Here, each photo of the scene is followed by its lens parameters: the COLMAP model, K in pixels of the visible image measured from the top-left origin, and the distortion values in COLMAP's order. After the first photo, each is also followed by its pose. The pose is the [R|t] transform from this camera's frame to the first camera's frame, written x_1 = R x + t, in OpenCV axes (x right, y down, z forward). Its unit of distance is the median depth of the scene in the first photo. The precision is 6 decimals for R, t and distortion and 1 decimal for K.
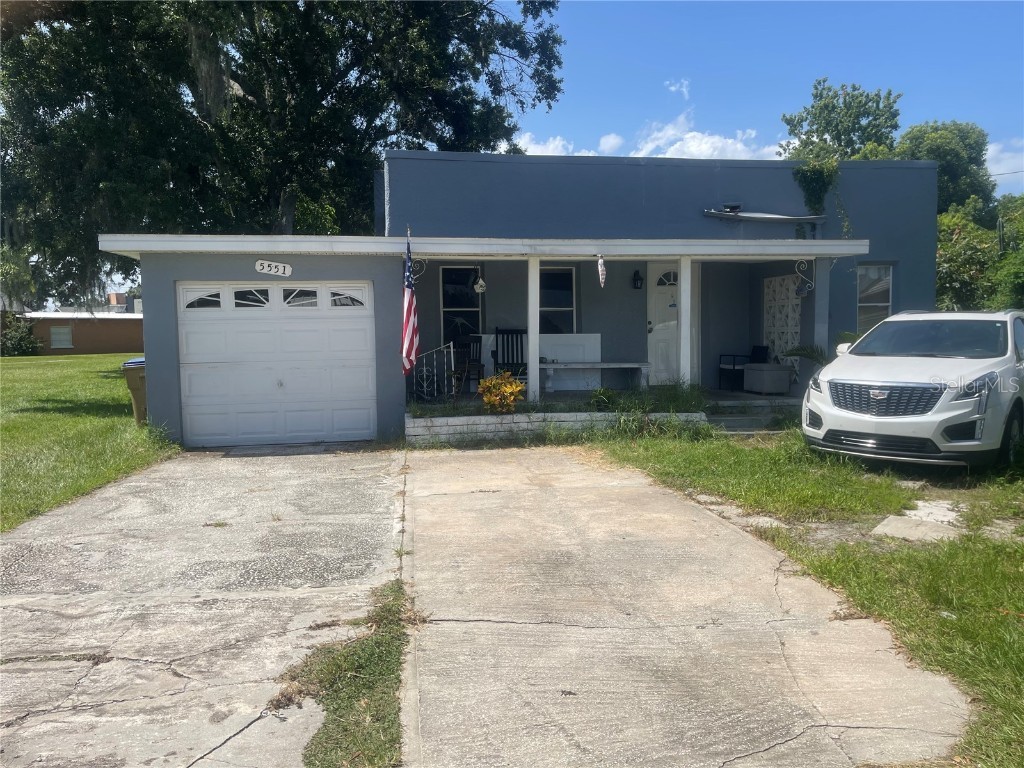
lens RADIAL K [[761.5, 0, 514.3], [0, 761.5, 384.3], [0, 0, 1]] dist [0.053644, -0.085218]
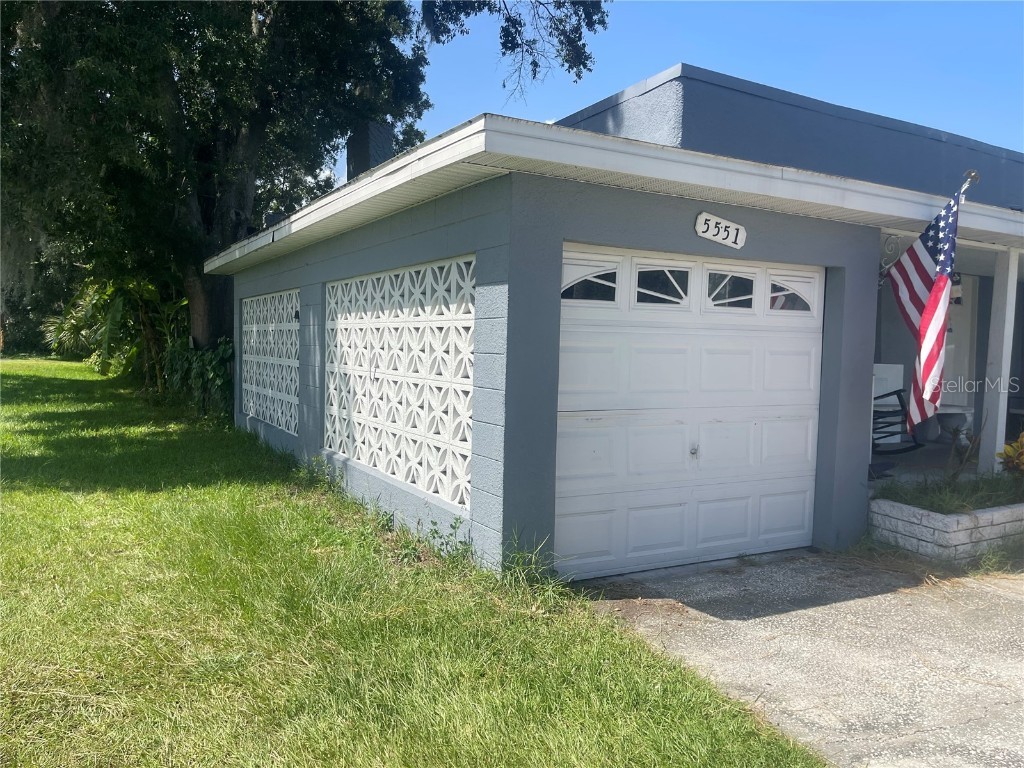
lens RADIAL K [[761.5, 0, 509.6], [0, 761.5, 383.3], [0, 0, 1]] dist [0.053644, -0.085218]
pose [[0.943648, 0.019397, 0.330383, -0.606703], [-0.012975, 0.999682, -0.021631, -0.034640], [-0.330698, 0.016125, 0.943599, 0.548628]]
